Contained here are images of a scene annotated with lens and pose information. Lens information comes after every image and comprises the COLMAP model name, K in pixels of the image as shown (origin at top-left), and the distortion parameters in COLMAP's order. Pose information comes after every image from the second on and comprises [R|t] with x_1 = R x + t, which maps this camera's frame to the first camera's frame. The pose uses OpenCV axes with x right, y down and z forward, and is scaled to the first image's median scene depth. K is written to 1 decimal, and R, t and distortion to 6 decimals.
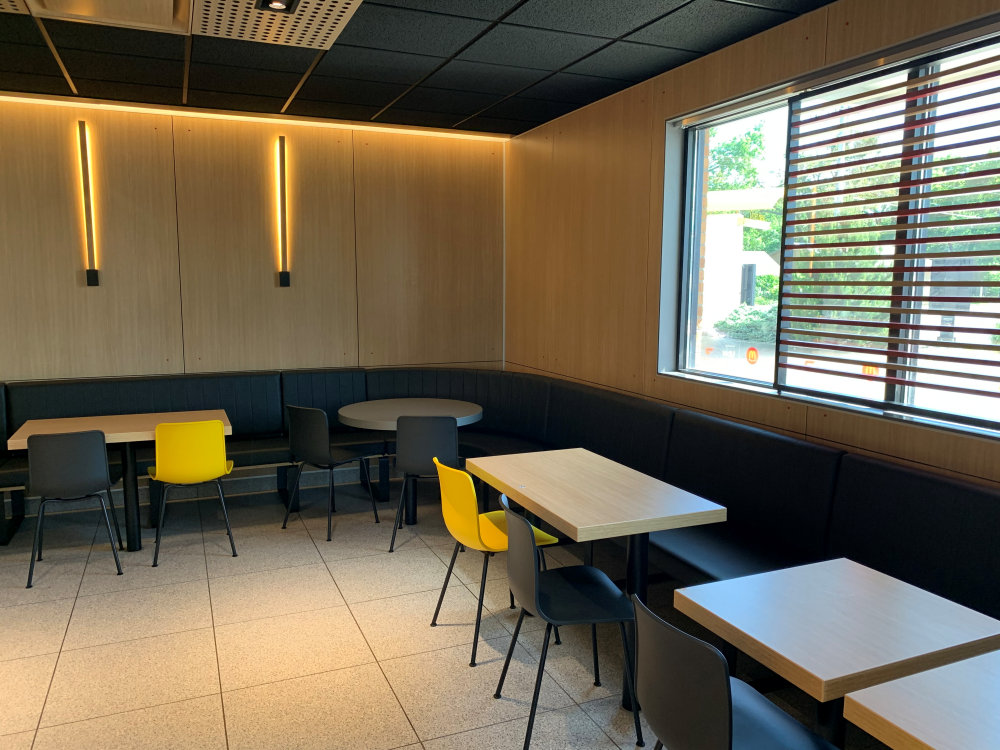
lens RADIAL K [[757.3, 0, 500.0], [0, 757.3, 375.0], [0, 0, 1]] dist [-0.001097, -0.000045]
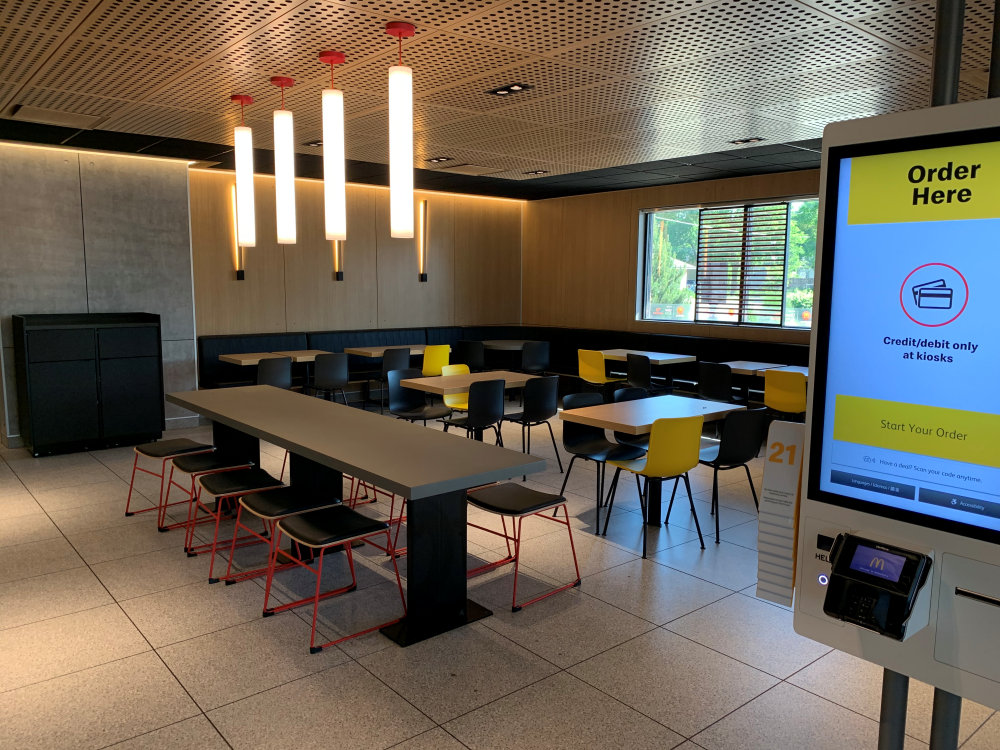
lens RADIAL K [[757.3, 0, 500.0], [0, 757.3, 375.0], [0, 0, 1]] dist [-0.001097, -0.000045]
pose [[0.945274, -0.039719, 0.323852, -0.960327], [0.038133, 0.999209, 0.011245, 0.128230], [-0.324042, 0.001719, 0.946041, -1.063986]]
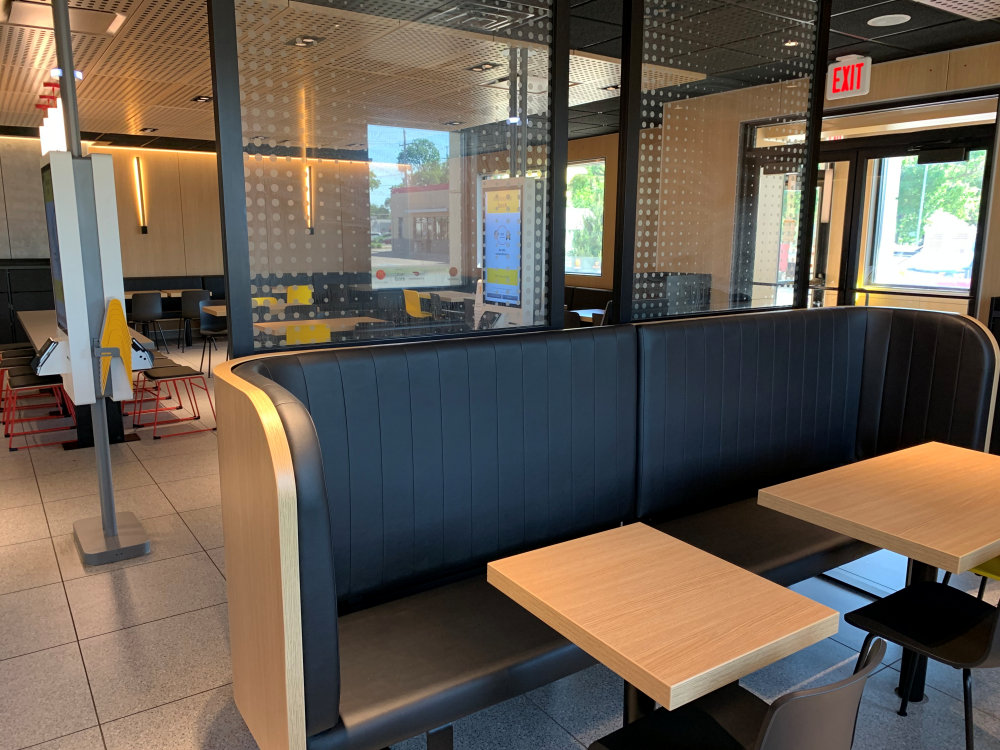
lens RADIAL K [[769.1, 0, 500.0], [0, 769.1, 375.0], [0, 0, 1]] dist [-0.000467, -0.001134]
pose [[0.974448, -0.030294, 0.222562, 0.244996], [0.018727, 0.998371, 0.053900, 0.330178], [-0.223832, -0.048355, 0.973427, -2.478111]]
